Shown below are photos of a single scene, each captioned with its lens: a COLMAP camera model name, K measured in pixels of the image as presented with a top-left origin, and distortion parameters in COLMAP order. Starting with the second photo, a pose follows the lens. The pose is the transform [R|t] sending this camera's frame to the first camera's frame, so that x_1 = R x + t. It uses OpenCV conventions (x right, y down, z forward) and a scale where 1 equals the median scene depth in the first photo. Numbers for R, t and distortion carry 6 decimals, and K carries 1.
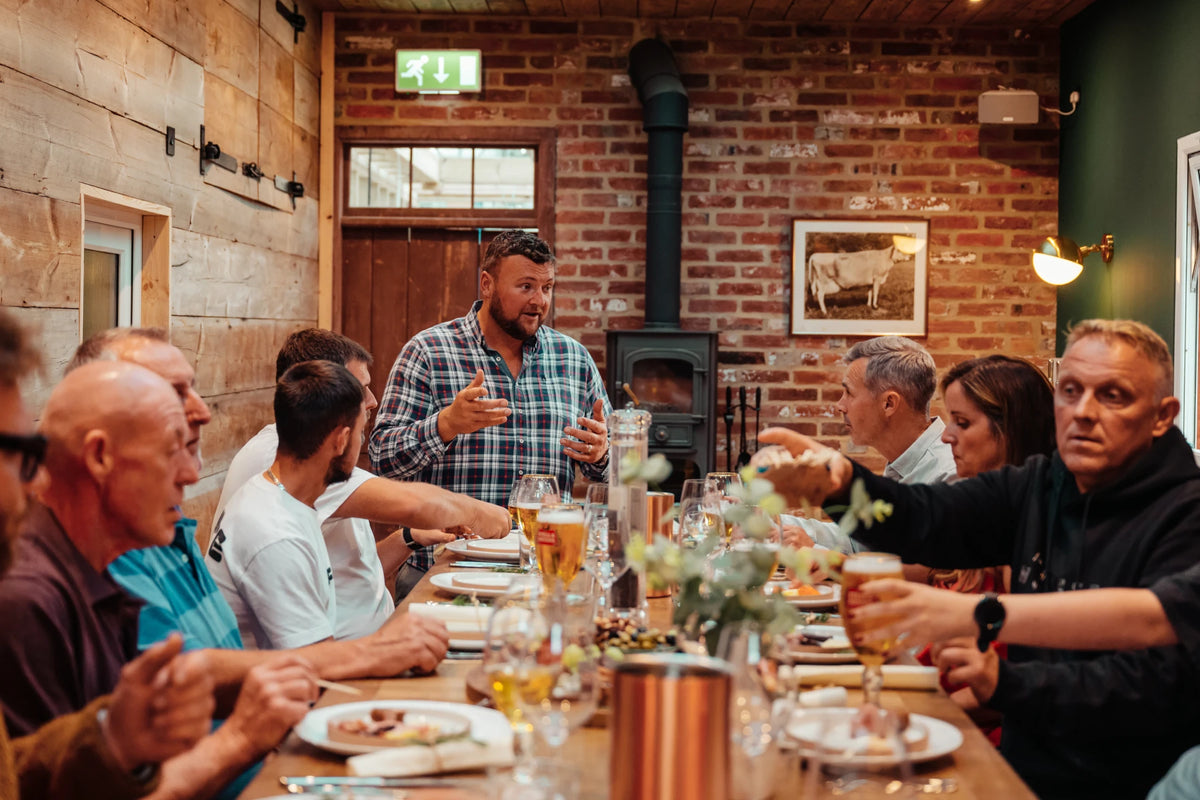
lens RADIAL K [[1775.8, 0, 596.3], [0, 1775.8, 387.5], [0, 0, 1]] dist [-0.081407, 0.000000]
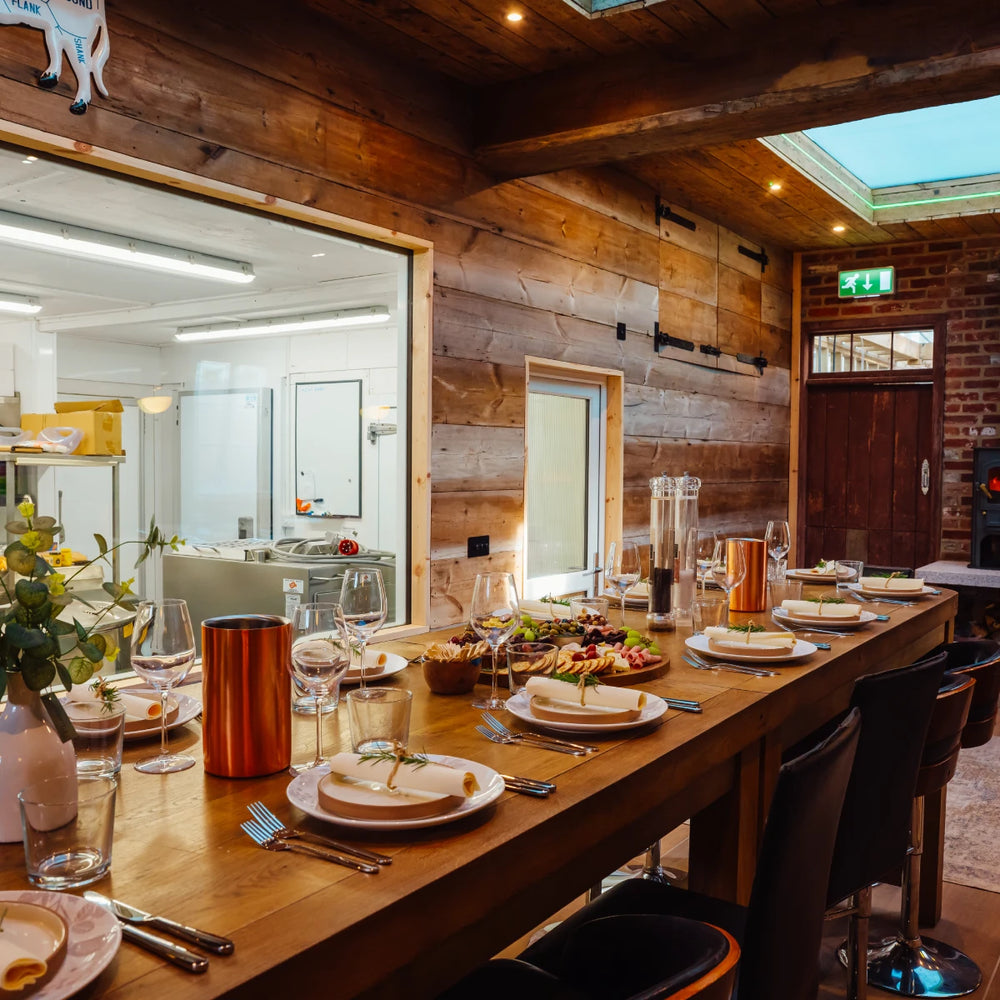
lens RADIAL K [[1003.5, 0, 500.8], [0, 1003.5, 502.2], [0, 0, 1]] dist [-0.038012, 0.000000]
pose [[0.835278, 0.019380, -0.549487, 0.127785], [-0.016072, 0.999812, 0.010833, 0.010100], [0.549594, -0.000217, 0.835432, 0.090442]]
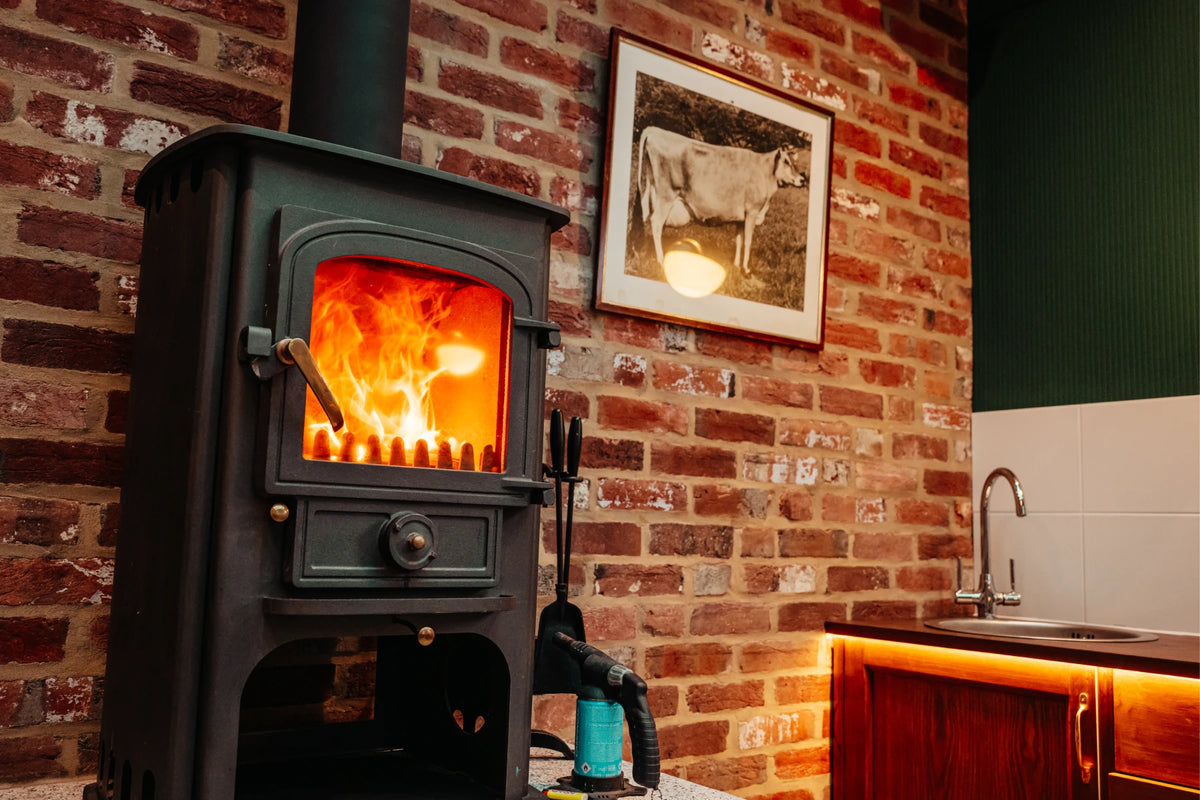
lens RADIAL K [[1062.7, 0, 600.6], [0, 1062.7, 396.6], [0, 0, 1]] dist [-0.005270, -0.008521]
pose [[0.791591, 0.087620, 0.604736, -0.036150], [-0.001944, 0.990022, -0.140899, 0.025572], [-0.611048, 0.110359, 0.783863, 0.810266]]
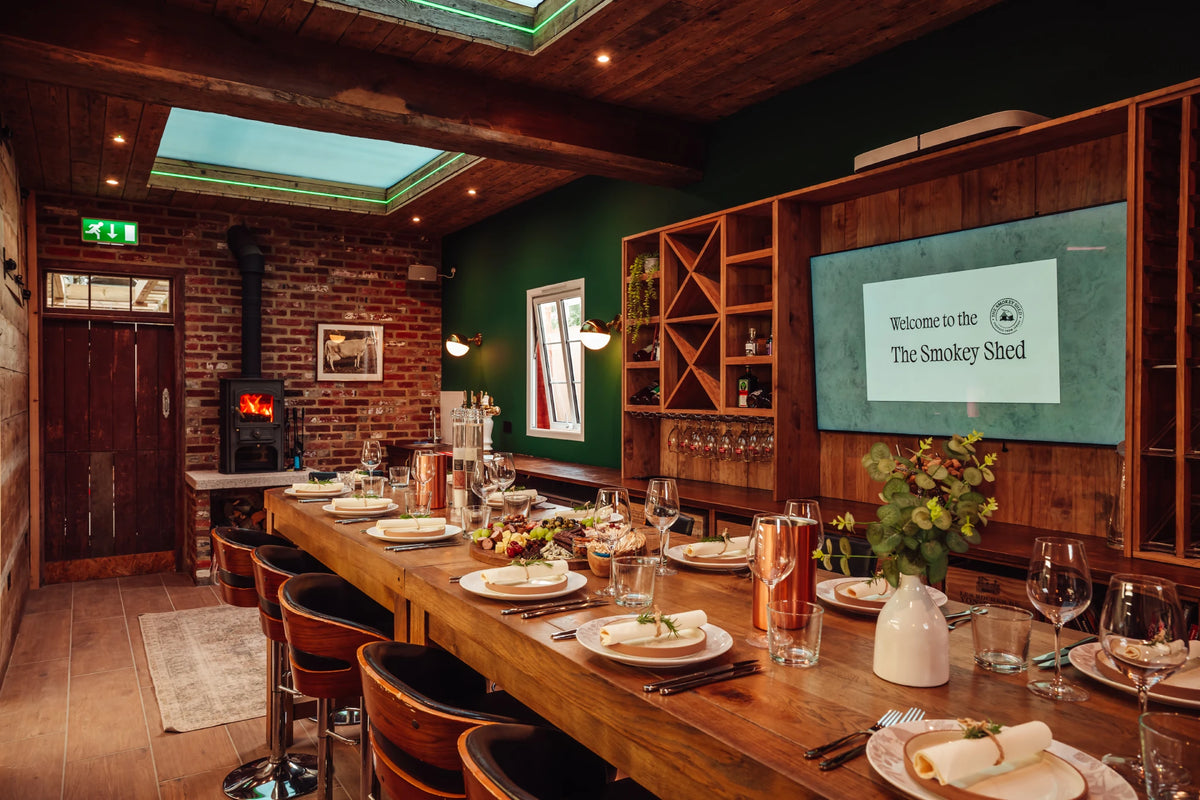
lens RADIAL K [[822.2, 0, 567.9], [0, 822.2, 394.9], [0, 0, 1]] dist [0.002054, 0.015310]
pose [[0.846956, -0.014673, 0.531460, -0.141402], [0.025295, 0.999599, -0.012713, 0.004485], [-0.531061, 0.024211, 0.846988, 0.072054]]
